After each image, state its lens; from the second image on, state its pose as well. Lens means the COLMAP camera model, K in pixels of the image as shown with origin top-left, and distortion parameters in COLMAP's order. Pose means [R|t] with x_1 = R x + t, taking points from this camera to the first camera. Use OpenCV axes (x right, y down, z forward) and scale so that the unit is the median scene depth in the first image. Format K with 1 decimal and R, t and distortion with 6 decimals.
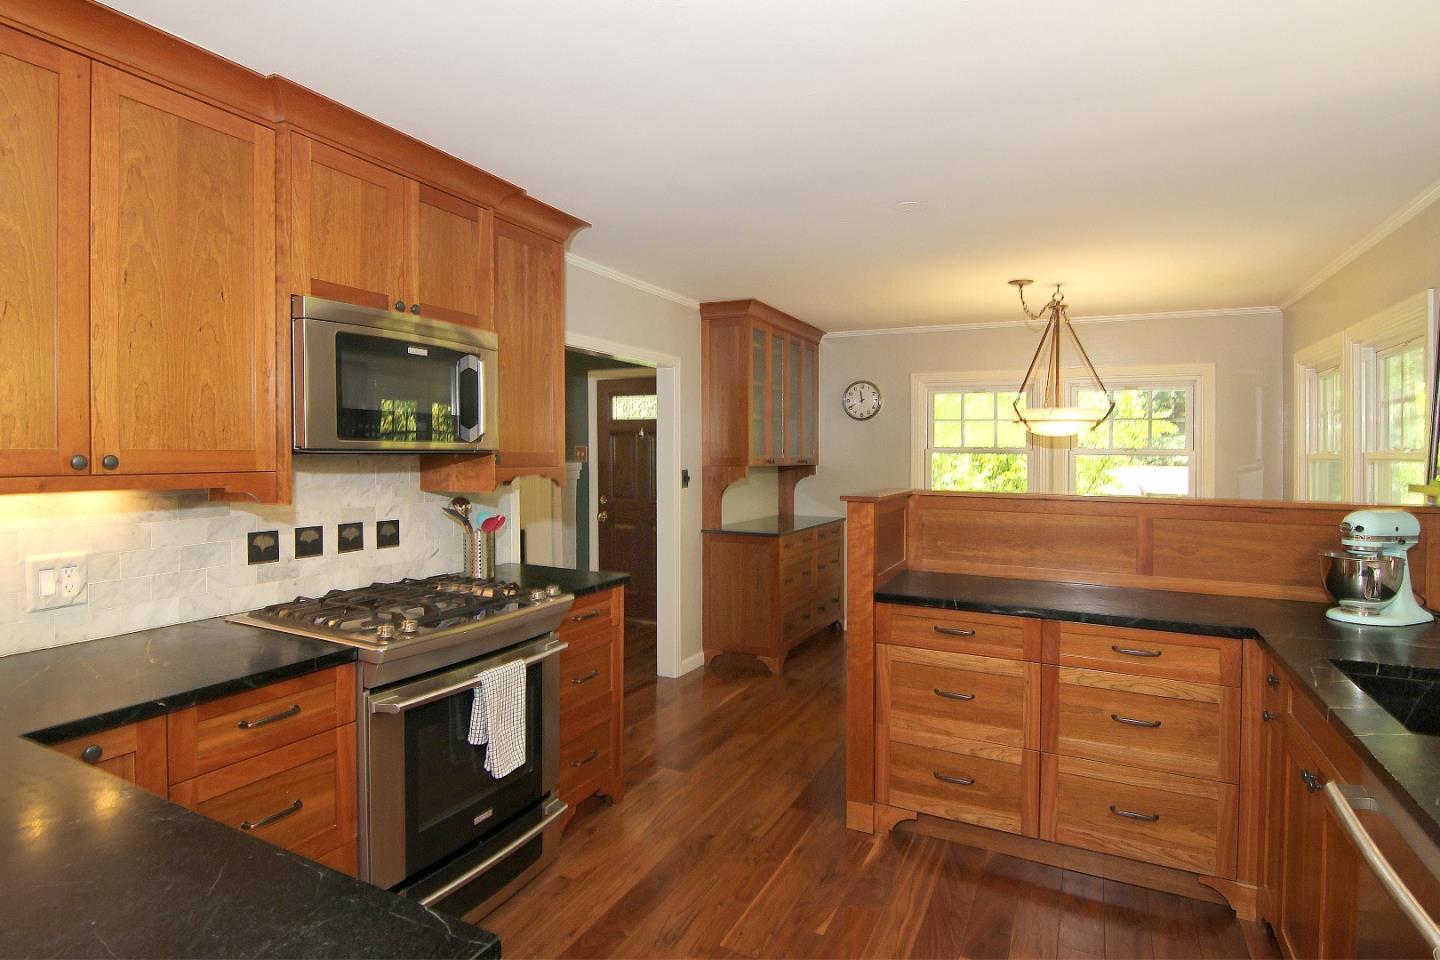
lens RADIAL K [[765.5, 0, 724.0], [0, 765.5, 474.7], [0, 0, 1]] dist [-0.011137, 0.000056]
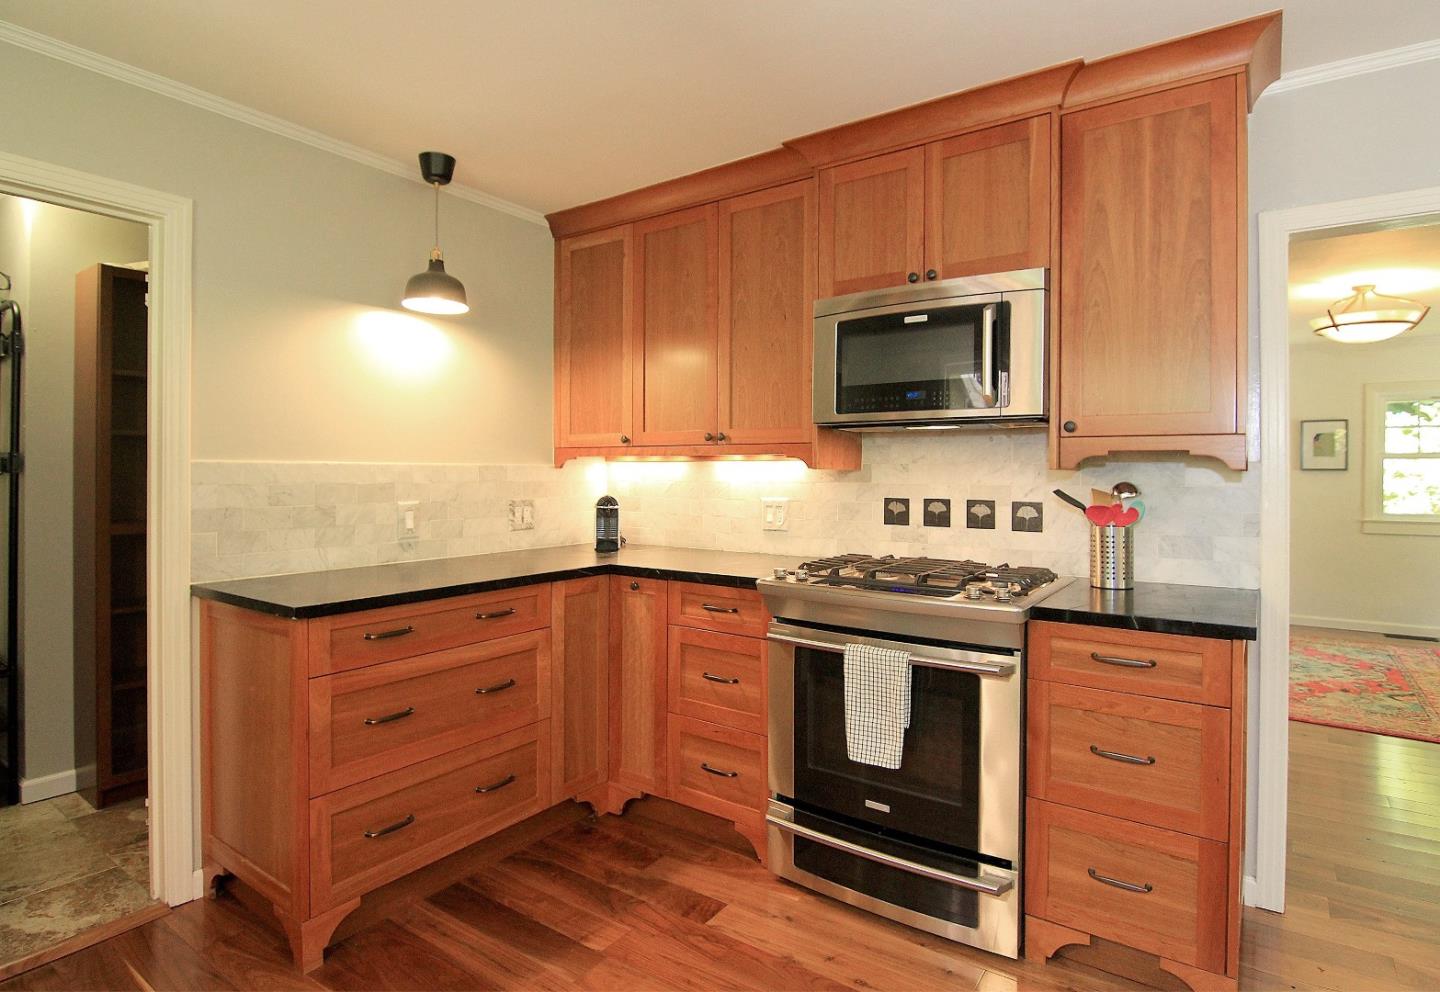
lens RADIAL K [[762.5, 0, 718.5], [0, 762.5, 494.9], [0, 0, 1]] dist [0.008975, 0.000286]
pose [[-0.165008, 0.015353, -0.986173, 0.621385], [-0.037724, 0.999049, 0.021866, 0.053469], [0.985571, 0.040811, -0.164272, 0.928140]]
